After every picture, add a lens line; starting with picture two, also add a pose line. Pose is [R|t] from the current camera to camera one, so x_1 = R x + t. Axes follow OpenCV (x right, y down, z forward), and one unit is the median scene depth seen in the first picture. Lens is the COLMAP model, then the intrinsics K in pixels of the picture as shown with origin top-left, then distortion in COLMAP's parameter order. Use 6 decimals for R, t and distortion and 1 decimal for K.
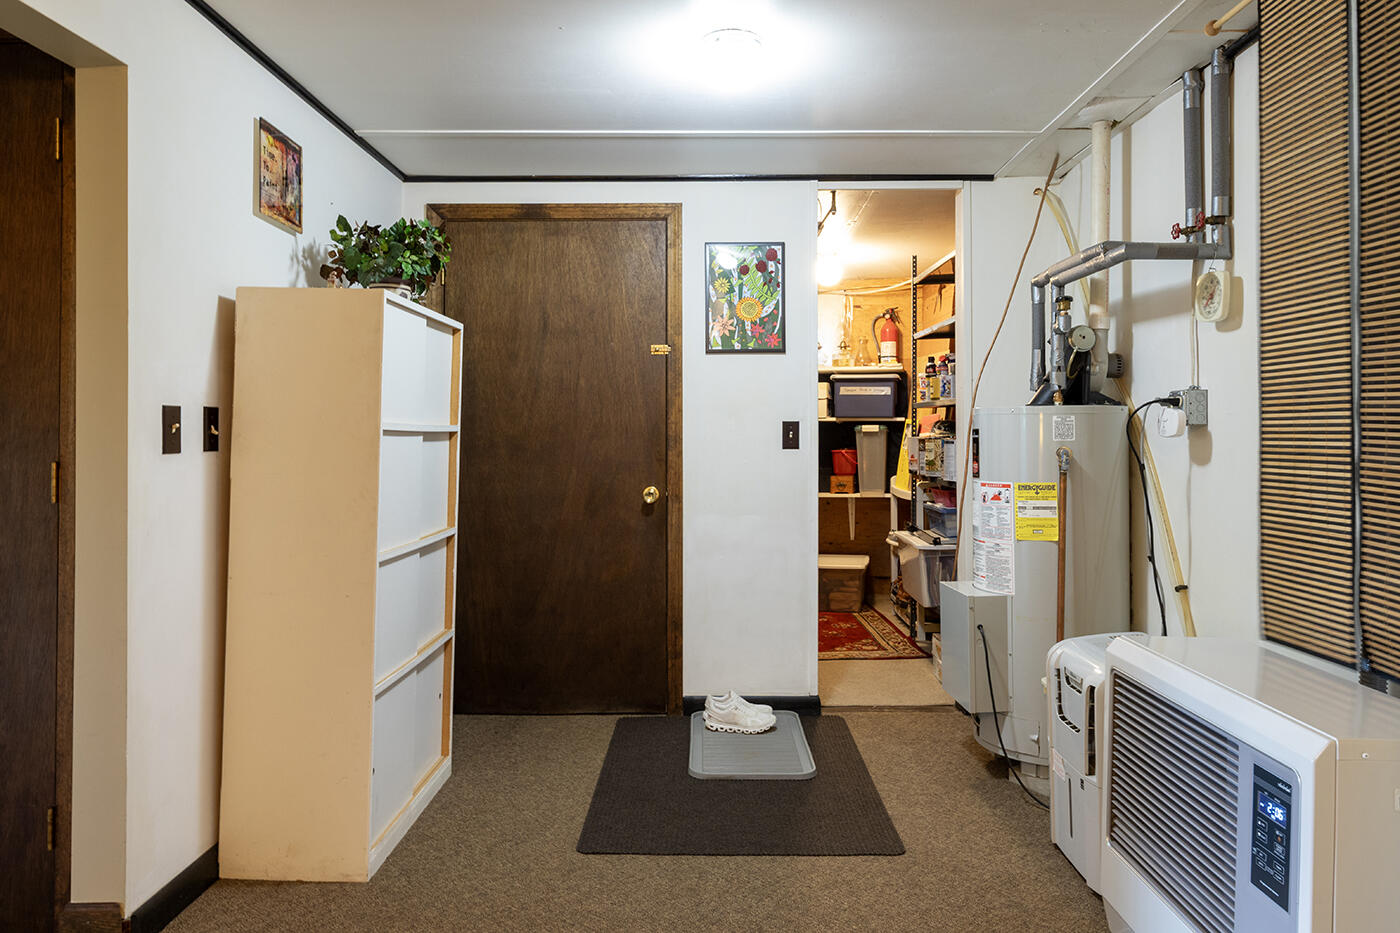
lens RADIAL K [[995.3, 0, 697.8], [0, 995.3, 418.6], [0, 0, 1]] dist [-0.004626, -0.001128]
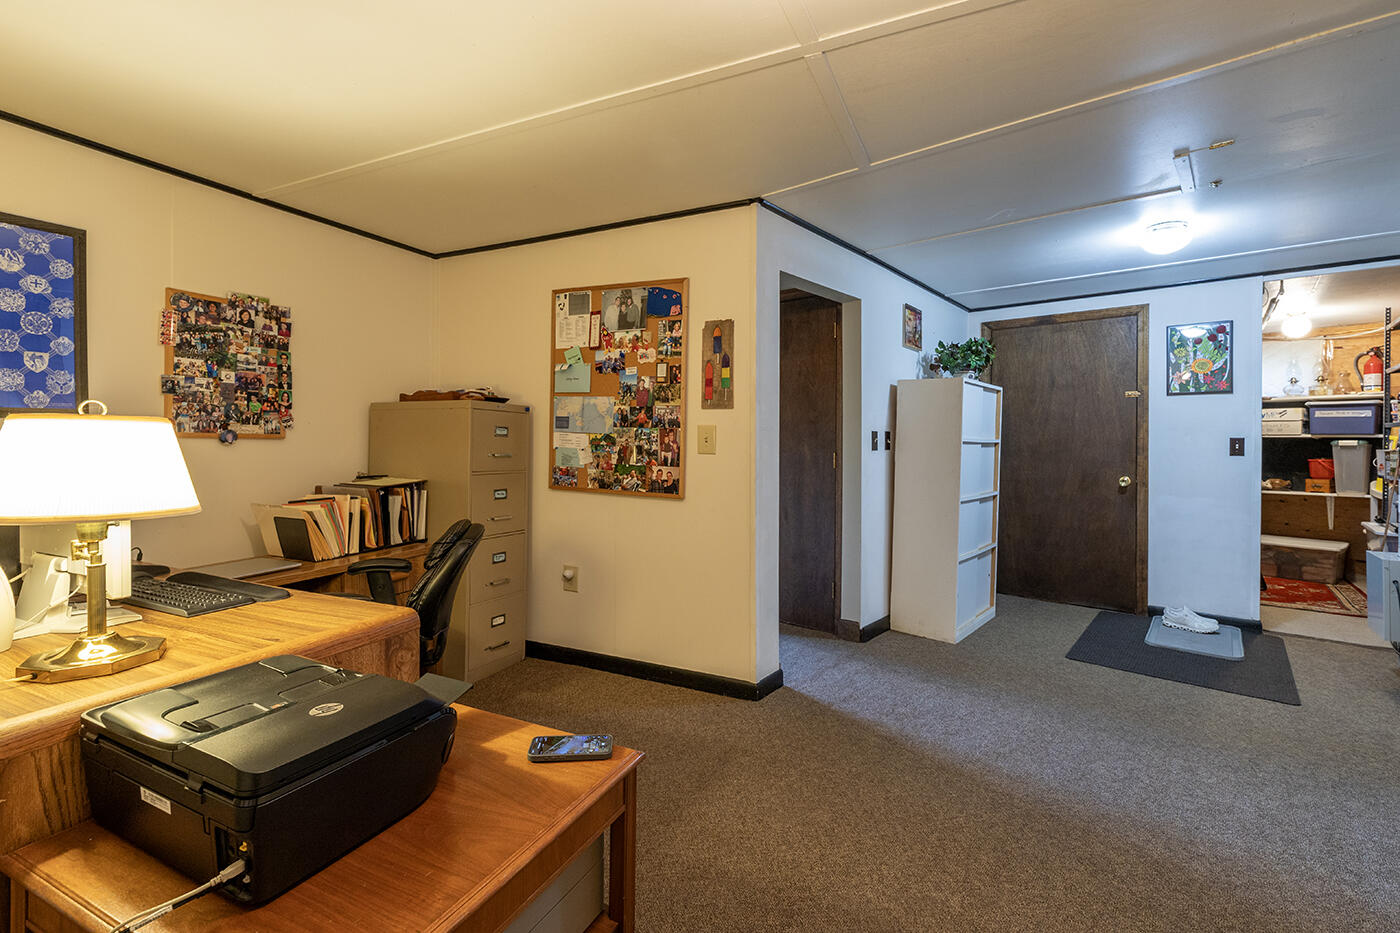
lens RADIAL K [[610.5, 0, 696.2], [0, 610.5, 438.0], [0, 0, 1]] dist [0.001068, 0.000525]
pose [[0.768084, 0.003909, -0.640337, 0.056561], [0.000277, 0.999979, 0.006437, -0.003192], [0.640349, -0.005121, 0.768067, -0.246303]]
